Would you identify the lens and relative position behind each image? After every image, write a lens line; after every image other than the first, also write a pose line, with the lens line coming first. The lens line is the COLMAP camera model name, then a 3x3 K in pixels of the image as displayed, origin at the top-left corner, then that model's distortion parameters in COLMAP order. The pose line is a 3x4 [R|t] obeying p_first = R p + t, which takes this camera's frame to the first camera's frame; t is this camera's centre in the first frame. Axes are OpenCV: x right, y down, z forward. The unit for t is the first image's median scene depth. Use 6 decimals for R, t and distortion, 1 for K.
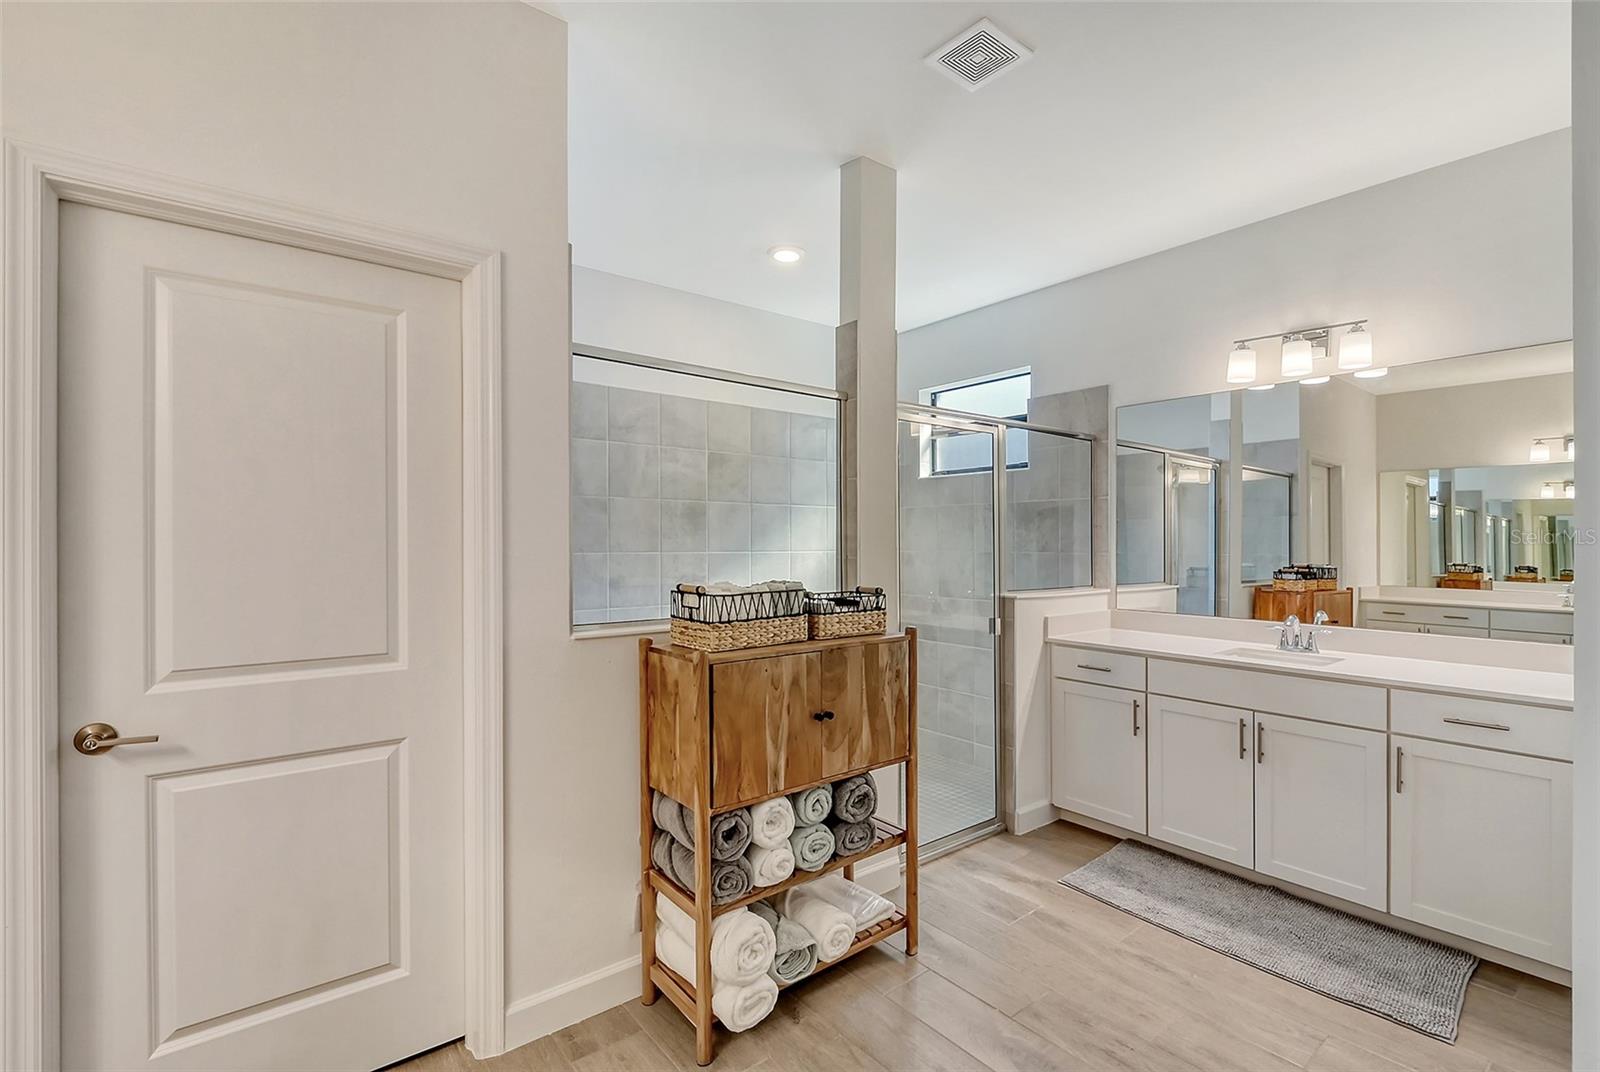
lens RADIAL K [[726.0, 0, 800.1], [0, 726.0, 533.5], [0, 0, 1]] dist [0.000845, 0.001539]
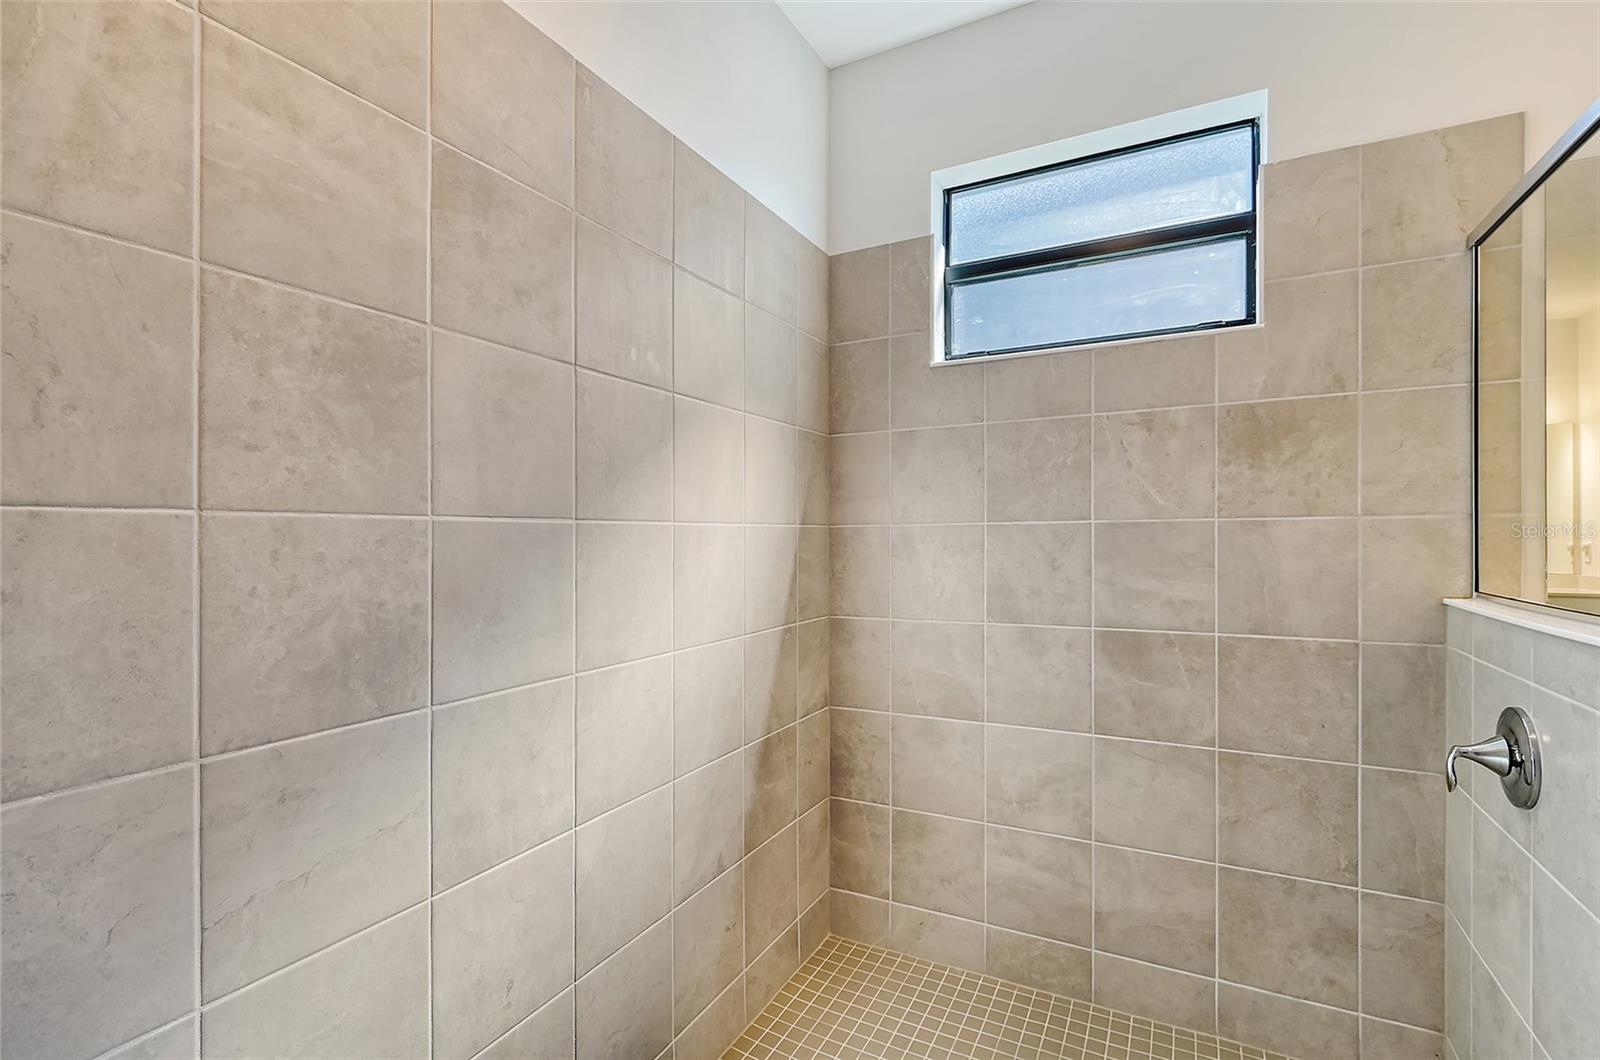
lens RADIAL K [[714.6, 0, 796.4], [0, 714.6, 521.1], [0, 0, 1]] dist [0.002327, 0.000130]
pose [[0.907332, 0.004000, 0.420396, -0.118104], [0.001942, 0.999904, -0.013706, 0.032769], [-0.420411, 0.013252, 0.907237, 0.718162]]
